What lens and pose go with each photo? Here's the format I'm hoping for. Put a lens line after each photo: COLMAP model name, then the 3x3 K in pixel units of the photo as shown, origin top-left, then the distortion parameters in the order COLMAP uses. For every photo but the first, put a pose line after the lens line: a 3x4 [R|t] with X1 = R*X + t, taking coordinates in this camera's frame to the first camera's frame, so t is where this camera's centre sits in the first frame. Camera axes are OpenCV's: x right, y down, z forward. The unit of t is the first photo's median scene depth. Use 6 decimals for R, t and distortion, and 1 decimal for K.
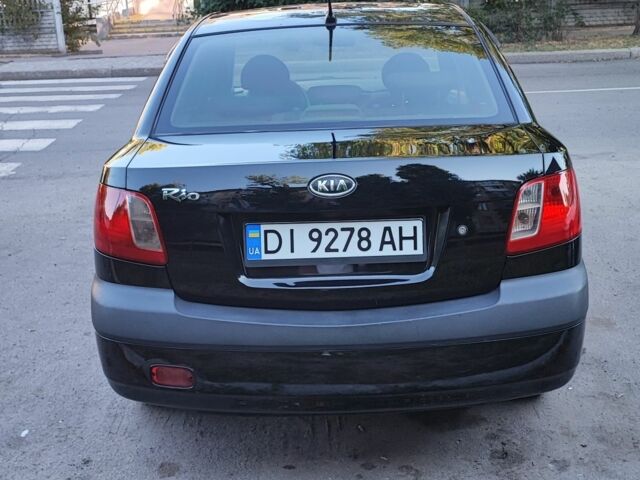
lens RADIAL K [[833.9, 0, 315.1], [0, 833.9, 239.7], [0, 0, 1]] dist [0.012810, 0.000000]
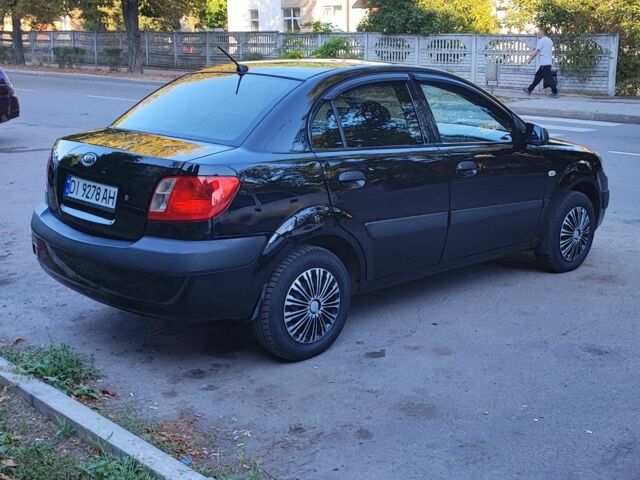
lens RADIAL K [[833.9, 0, 319.5], [0, 833.9, 239.7], [0, 0, 1]] dist [0.012810, 0.000000]
pose [[0.707465, 0.206169, -0.676009, 1.239075], [-0.237115, 0.970306, 0.047775, -0.078738], [0.665785, 0.126493, 0.735343, 0.051998]]
